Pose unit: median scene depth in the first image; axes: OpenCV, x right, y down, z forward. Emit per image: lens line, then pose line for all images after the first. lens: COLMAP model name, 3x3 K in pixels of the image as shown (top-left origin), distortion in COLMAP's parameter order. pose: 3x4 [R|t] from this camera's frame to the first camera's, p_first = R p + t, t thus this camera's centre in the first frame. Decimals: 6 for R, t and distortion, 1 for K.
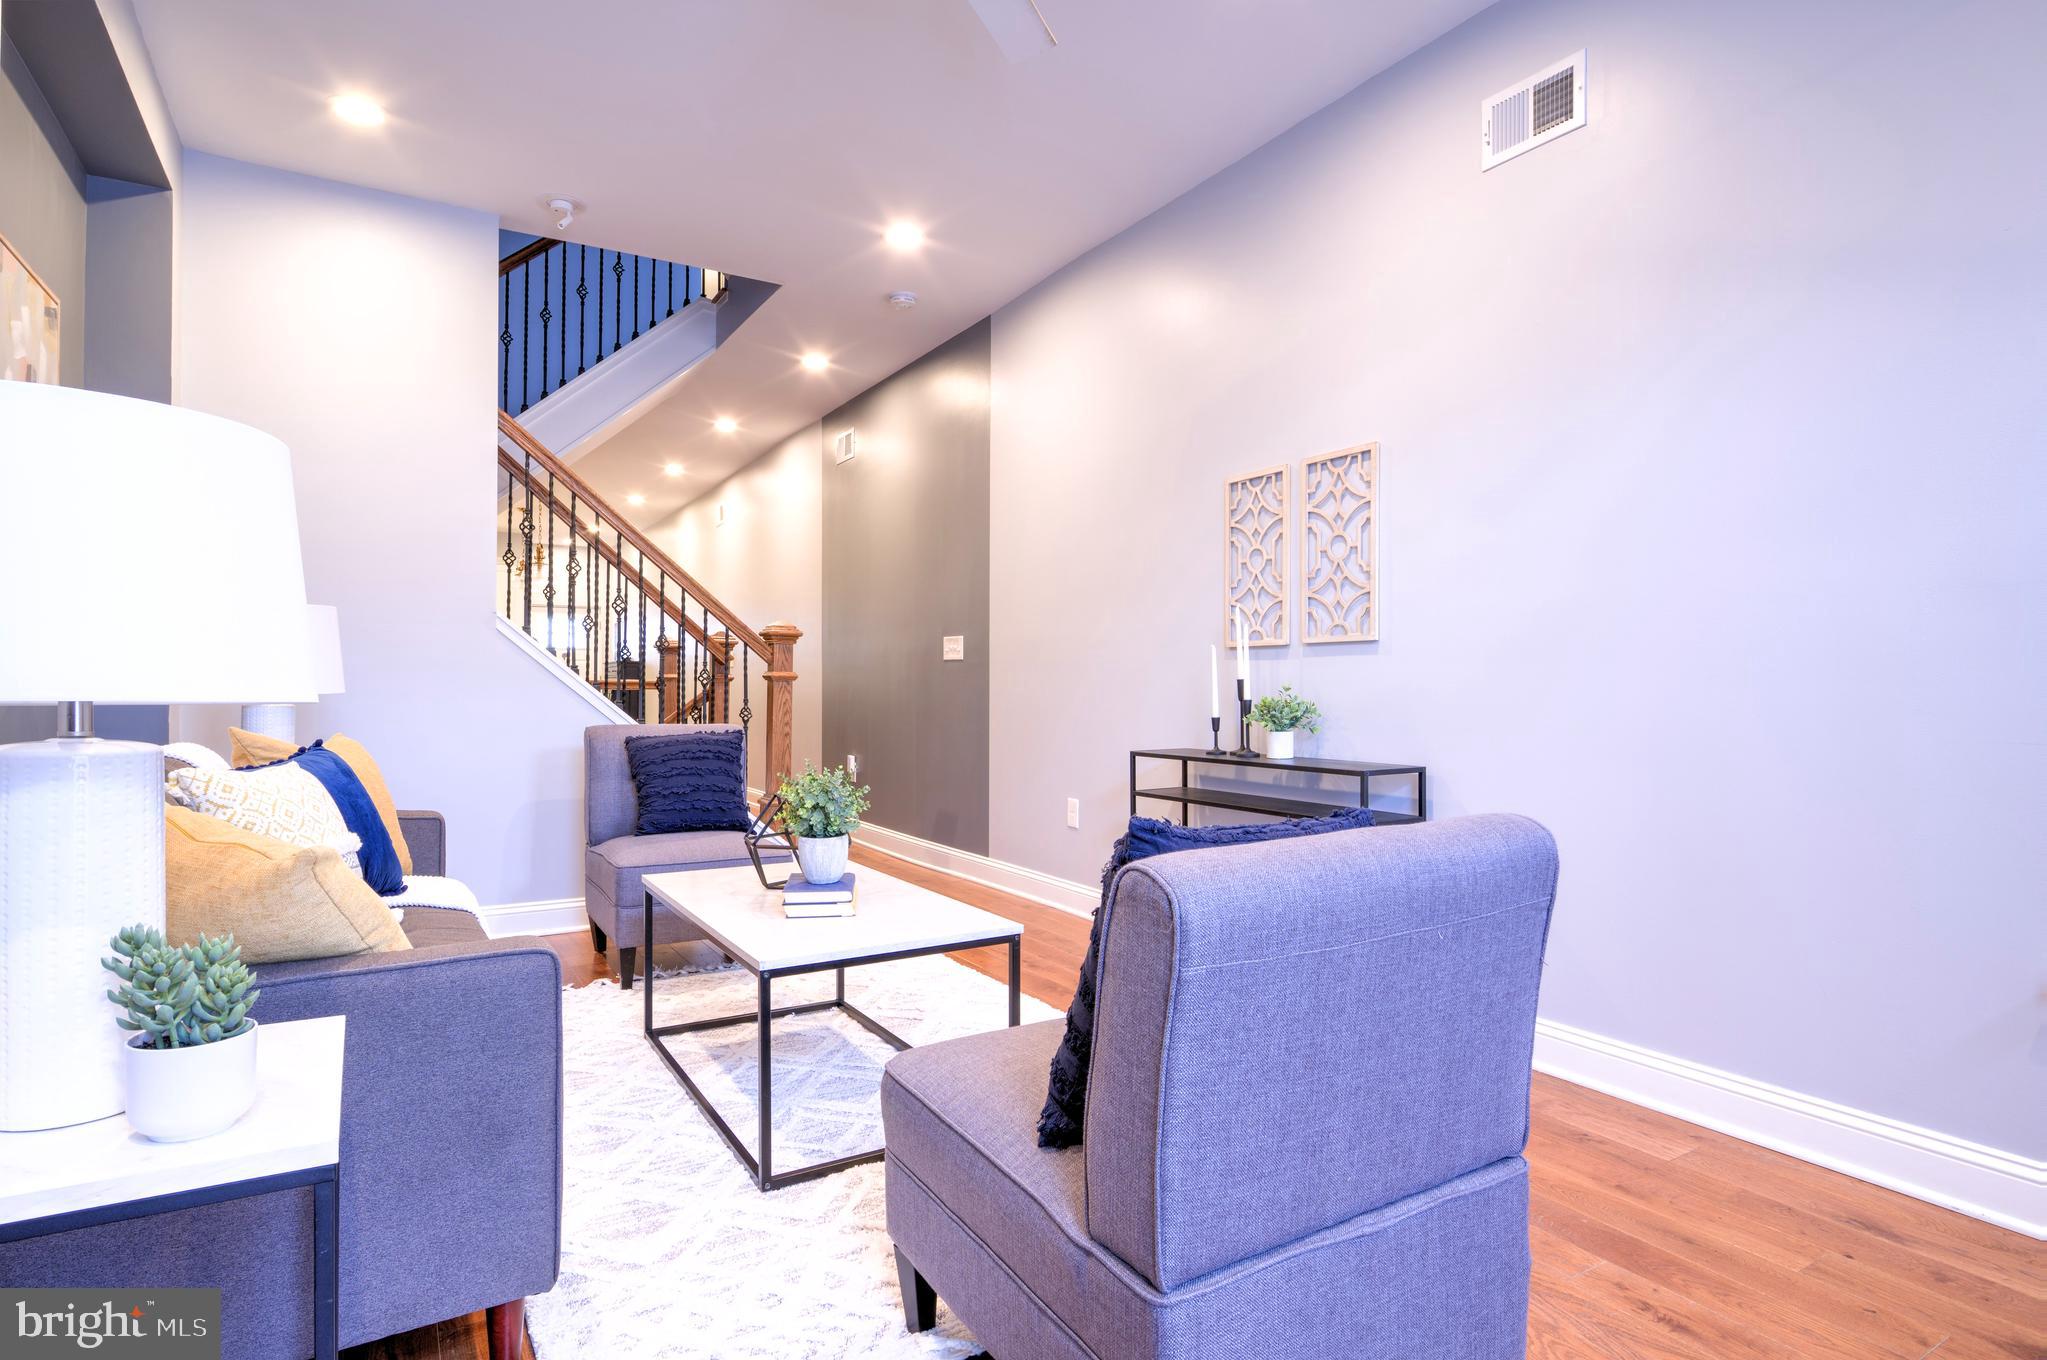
lens RADIAL K [[1070.1, 0, 1022.4], [0, 1070.1, 682.1], [0, 0, 1]] dist [-0.000438, -0.000251]
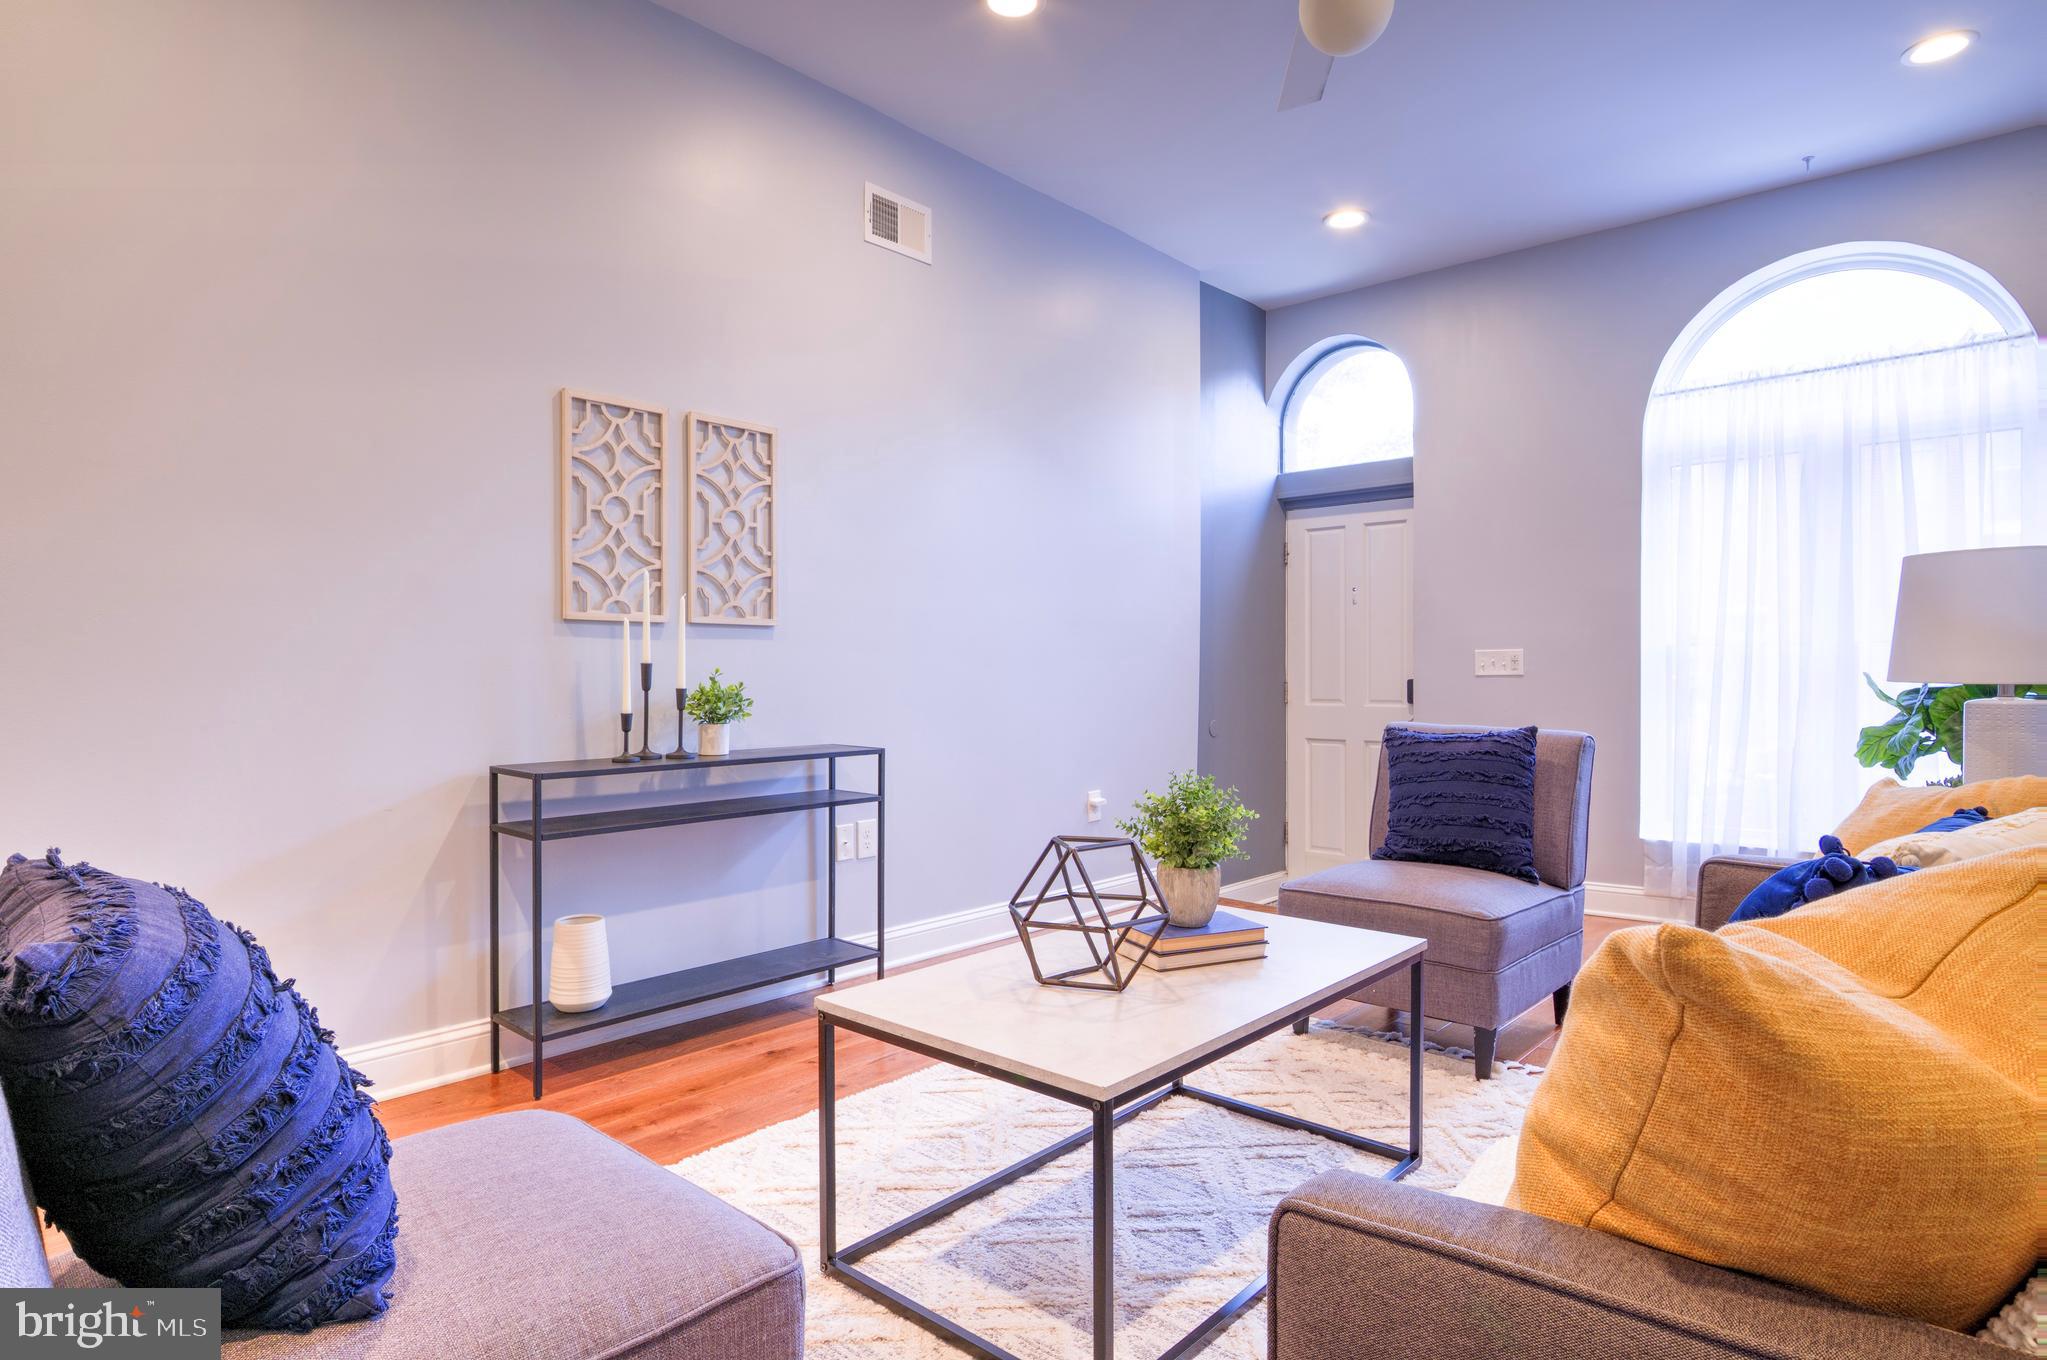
lens RADIAL K [[1110.6, 0, 1021.0], [0, 1110.6, 678.1], [0, 0, 1]] dist [-0.001876, -0.000070]
pose [[-0.293470, -0.012879, 0.955882, -0.675776], [-0.010751, 0.999890, 0.010171, -0.003222], [-0.955908, -0.007292, -0.293576, 0.991602]]
